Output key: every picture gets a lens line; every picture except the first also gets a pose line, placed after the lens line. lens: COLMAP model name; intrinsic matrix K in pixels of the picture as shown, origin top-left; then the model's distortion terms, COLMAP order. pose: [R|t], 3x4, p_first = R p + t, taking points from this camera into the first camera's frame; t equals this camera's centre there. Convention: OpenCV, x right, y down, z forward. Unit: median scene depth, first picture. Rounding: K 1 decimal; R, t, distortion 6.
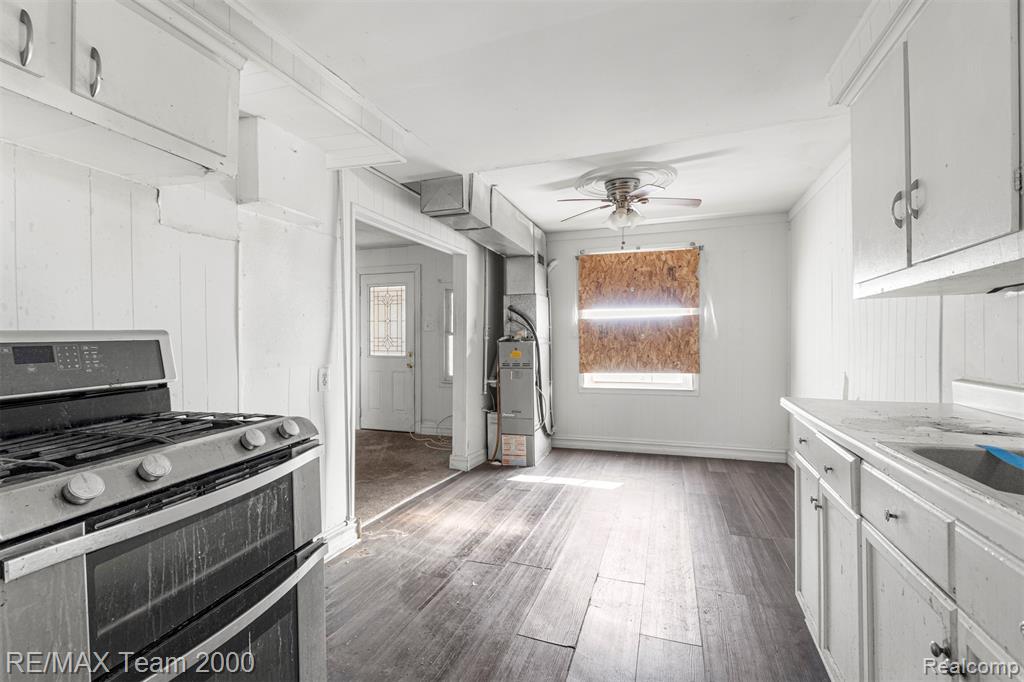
lens RADIAL K [[474.2, 0, 498.4], [0, 474.2, 349.6], [0, 0, 1]] dist [0.010728, -0.003366]
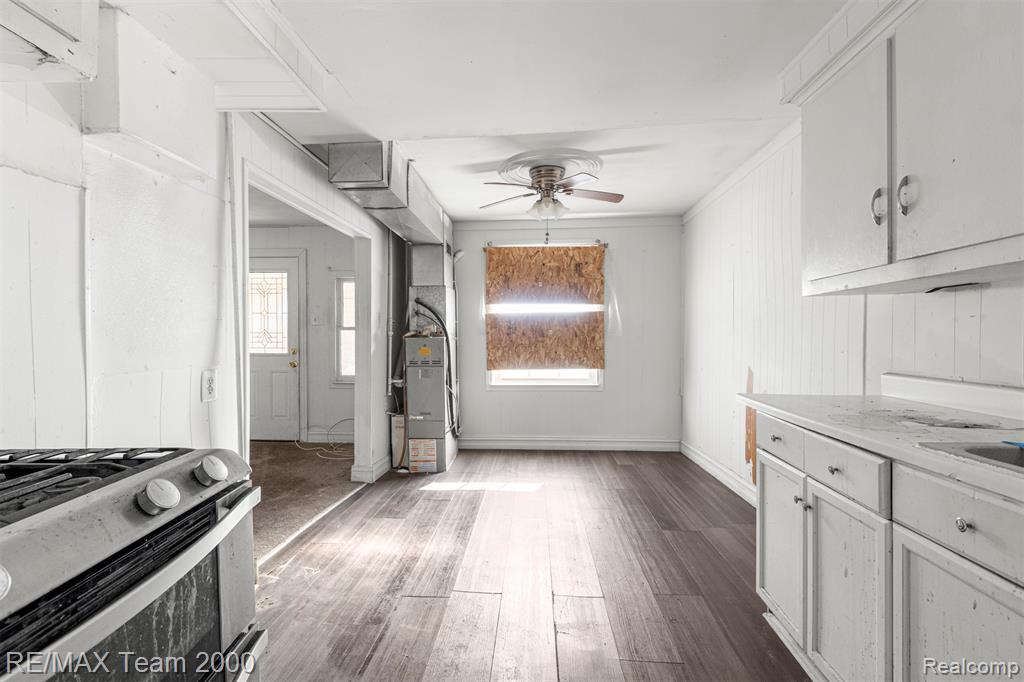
lens RADIAL K [[474.2, 0, 497.6], [0, 474.2, 349.8], [0, 0, 1]] dist [0.010728, -0.003366]
pose [[0.965418, -0.004828, 0.260662, -0.068767], [0.002479, 0.999953, 0.009340, -0.000733], [-0.260695, -0.008370, 0.965385, 0.081541]]
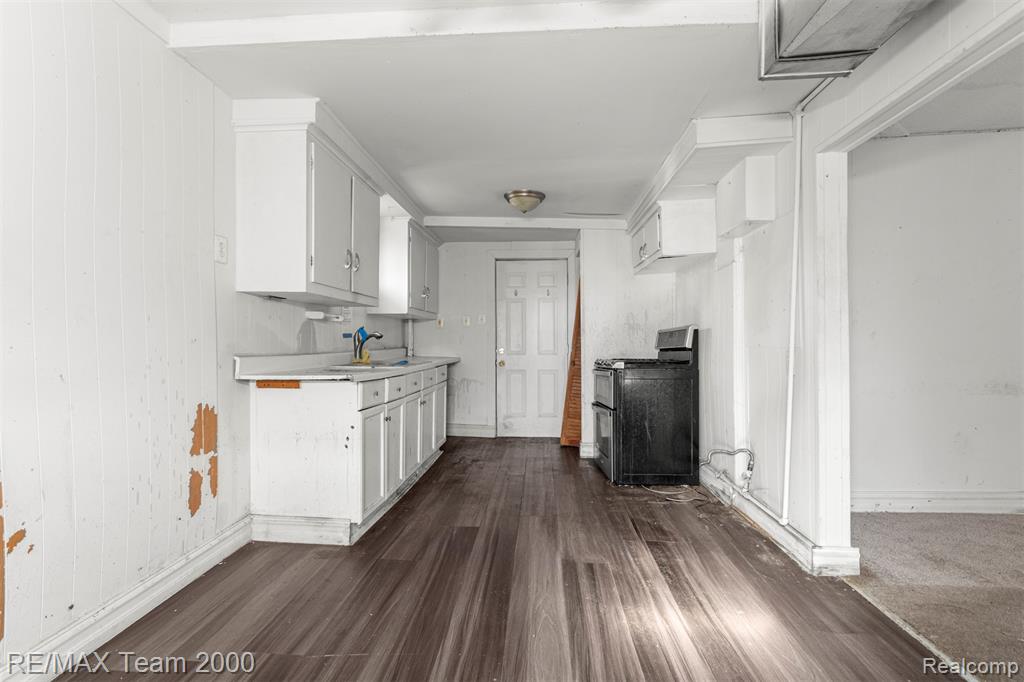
lens RADIAL K [[474.2, 0, 499.1], [0, 474.2, 349.0], [0, 0, 1]] dist [0.010728, -0.003366]
pose [[-0.967185, 0.009151, -0.253907, 0.260002], [0.002317, 0.999627, 0.027200, 0.003817], [0.254061, 0.025719, -0.966846, 1.034582]]
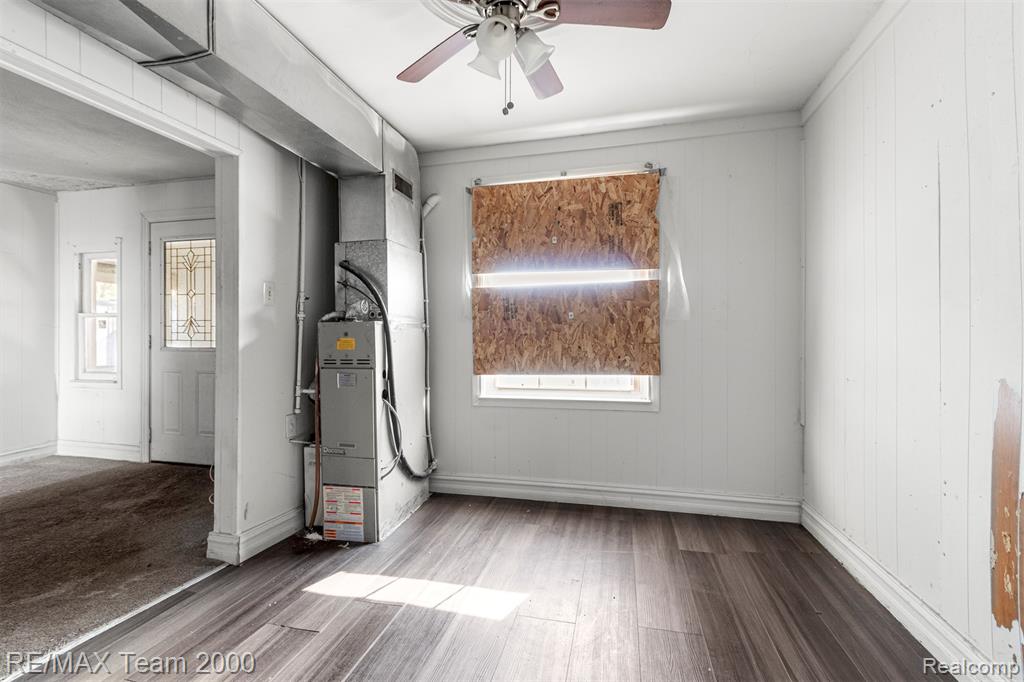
lens RADIAL K [[474.2, 0, 494.9], [0, 474.2, 340.2], [0, 0, 1]] dist [0.010728, -0.003366]
pose [[0.996421, 0.001134, 0.084524, 0.170738], [-0.000255, 0.999946, -0.010410, 0.012140], [-0.084531, 0.010351, 0.996367, 0.436946]]
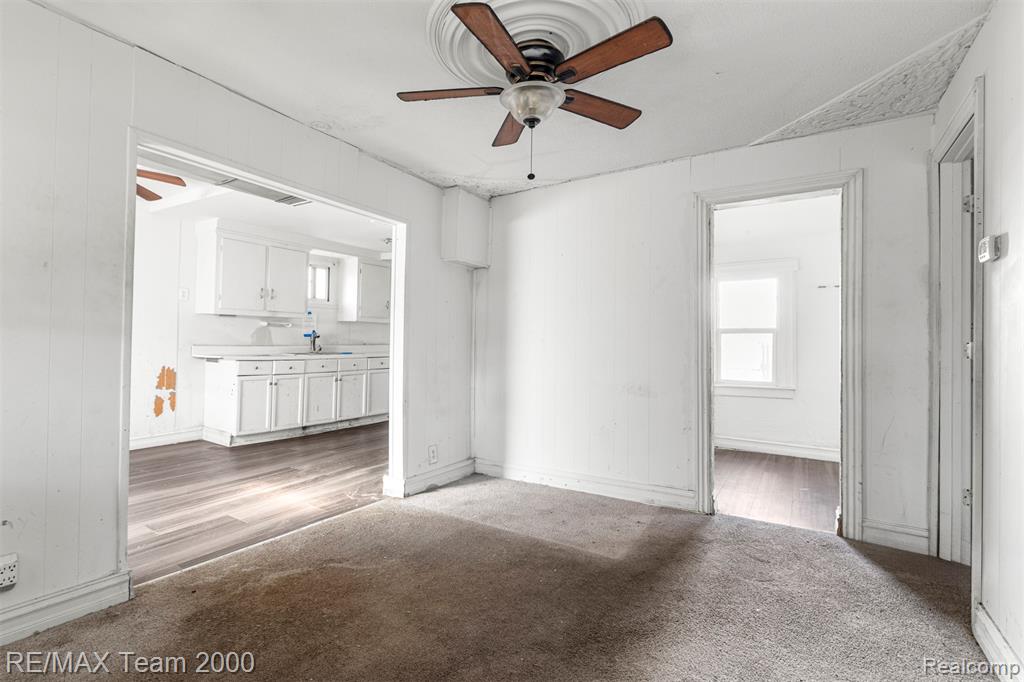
lens RADIAL K [[474.2, 0, 494.8], [0, 474.2, 332.9], [0, 0, 1]] dist [0.010728, -0.003366]
pose [[-0.973190, -0.011433, 0.229716, -0.539232], [-0.012055, 0.999926, -0.001301, -0.009904], [-0.229685, -0.004035, -0.973257, 1.359111]]
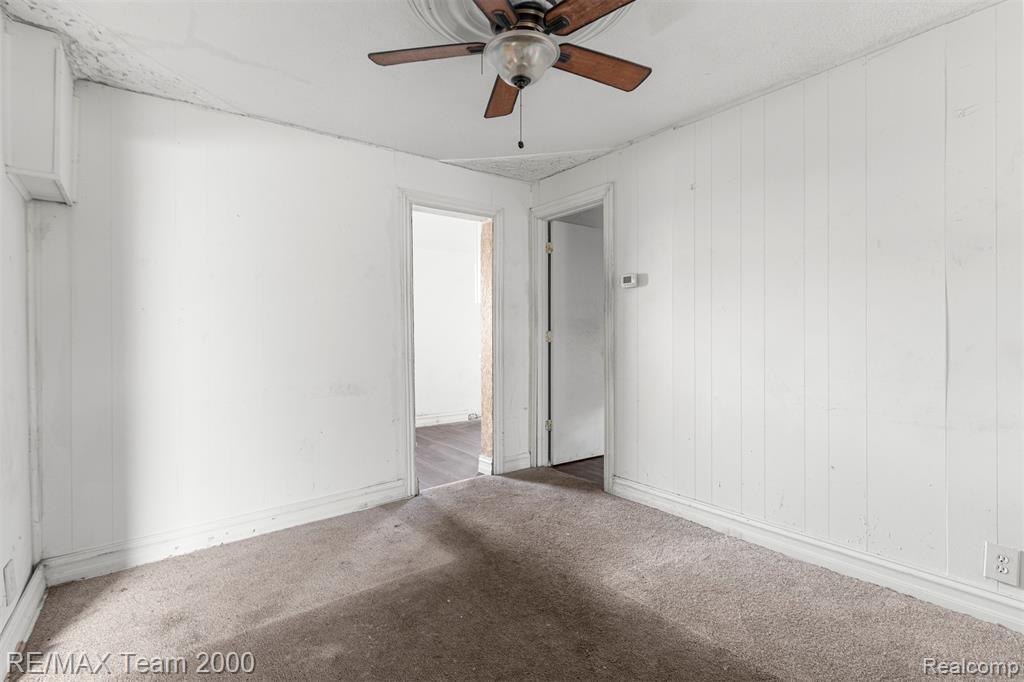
lens RADIAL K [[474.2, 0, 496.9], [0, 474.2, 332.0], [0, 0, 1]] dist [0.010728, -0.003366]
pose [[-0.556668, -0.003781, -0.830726, -0.144600], [-0.006422, 0.999979, -0.000248, -0.004437], [0.830710, 0.005197, -0.556681, 1.124204]]
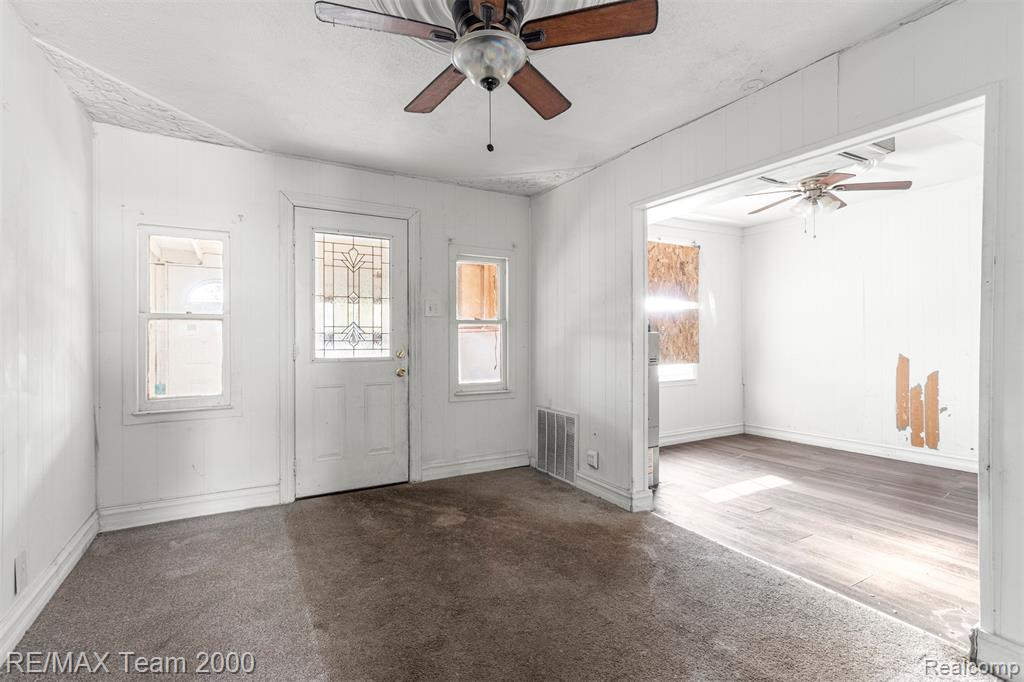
lens RADIAL K [[474.2, 0, 495.3], [0, 474.2, 339.4], [0, 0, 1]] dist [0.010728, -0.003366]
pose [[0.664588, -0.003293, 0.747203, -0.747767], [0.018627, 0.999753, -0.012161, 0.000968], [-0.746978, 0.022001, 0.664485, 0.678217]]
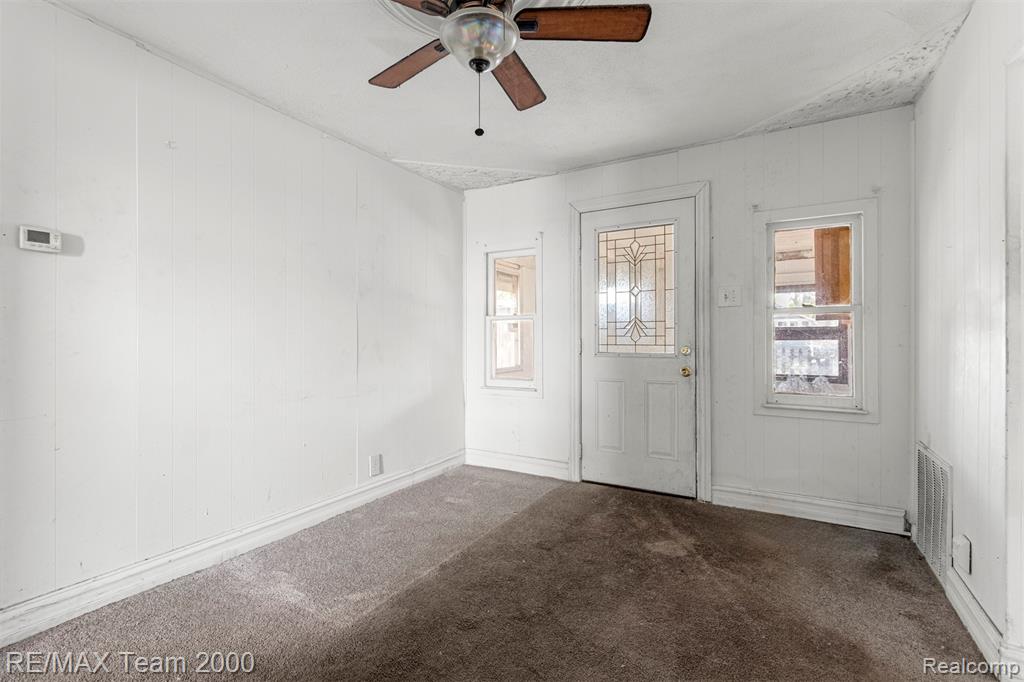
lens RADIAL K [[474.2, 0, 499.3], [0, 474.2, 335.7], [0, 0, 1]] dist [0.010728, -0.003366]
pose [[0.981578, -0.003834, -0.191023, -0.388243], [-0.000676, 0.999723, -0.023536, 0.007141], [0.191060, 0.023231, 0.981303, 0.581106]]
